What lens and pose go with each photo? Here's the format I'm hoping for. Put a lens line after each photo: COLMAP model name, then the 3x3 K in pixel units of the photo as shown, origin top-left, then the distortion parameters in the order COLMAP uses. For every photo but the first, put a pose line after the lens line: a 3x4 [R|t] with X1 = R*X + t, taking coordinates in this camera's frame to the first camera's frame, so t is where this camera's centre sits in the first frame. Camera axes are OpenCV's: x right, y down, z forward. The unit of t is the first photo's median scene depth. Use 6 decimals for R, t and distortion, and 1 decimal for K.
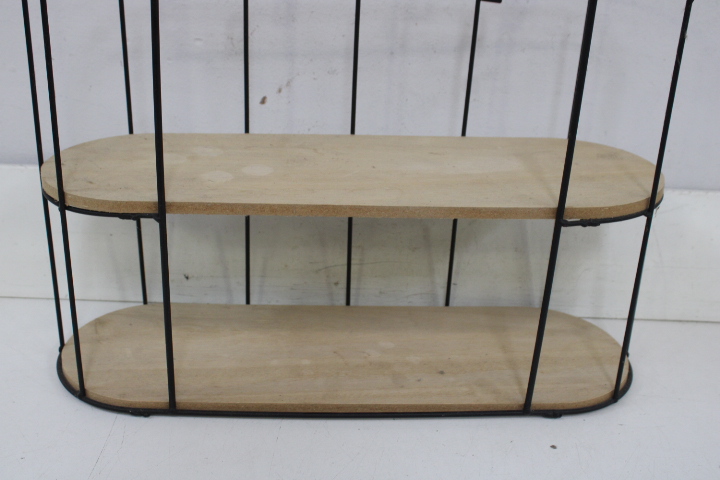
lens RADIAL K [[888.6, 0, 360.0], [0, 888.6, 240.0], [0, 0, 1]] dist [-0.059918, 0.013858]
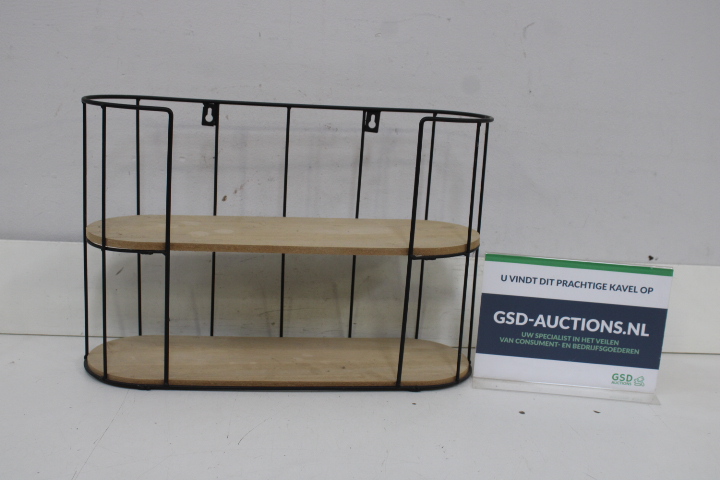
lens RADIAL K [[936.9, 0, 360.0], [0, 936.9, 240.0], [0, 0, 1]] dist [-0.037186, -0.027348]
pose [[0.997382, -0.001620, 0.072289, 0.005134], [0.015966, 0.980005, -0.198329, 0.249522], [-0.070522, 0.198964, 0.977466, -0.596126]]
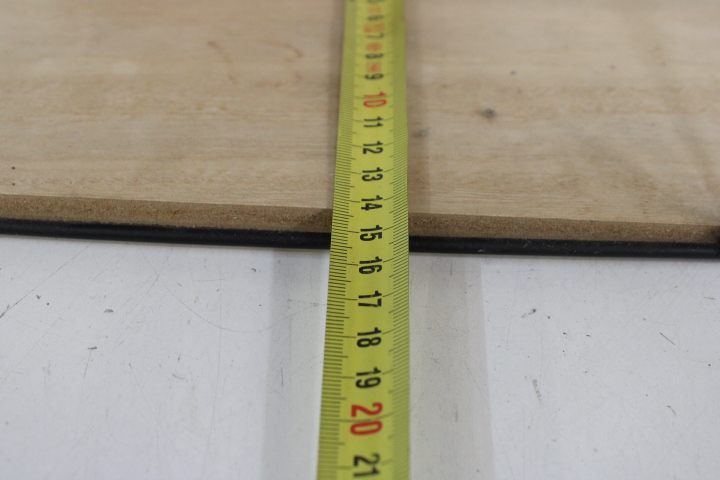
lens RADIAL K [[891.6, 0, 360.0], [0, 891.6, 240.0], [0, 0, 1]] dist [-0.103763, 0.000331]
pose [[0.997180, 0.052905, -0.053225, 0.060894], [-0.031004, 0.936307, 0.349812, 0.072058], [0.068342, -0.347176, 0.935307, 0.633279]]
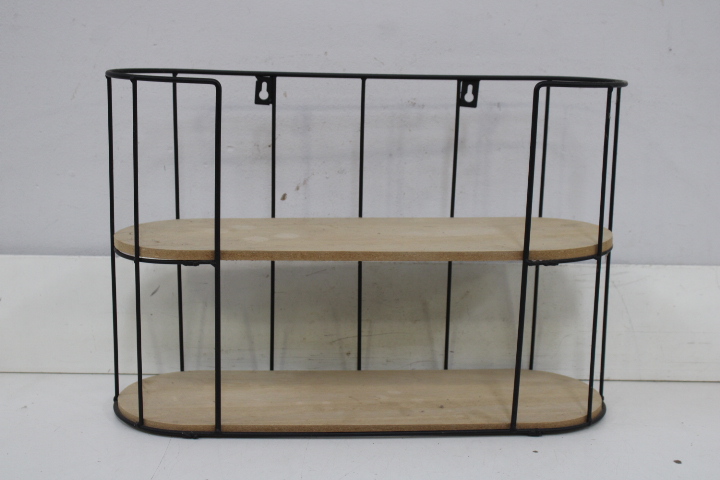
lens RADIAL K [[1134.6, 0, 360.0], [0, 1134.6, 240.0], [0, 0, 1]] dist [0.000659, -0.032797]
pose [[0.999656, -0.024028, 0.010525, -0.026557], [0.025761, 0.974901, -0.221144, 0.260571], [-0.004947, 0.221339, 0.975184, -0.516956]]
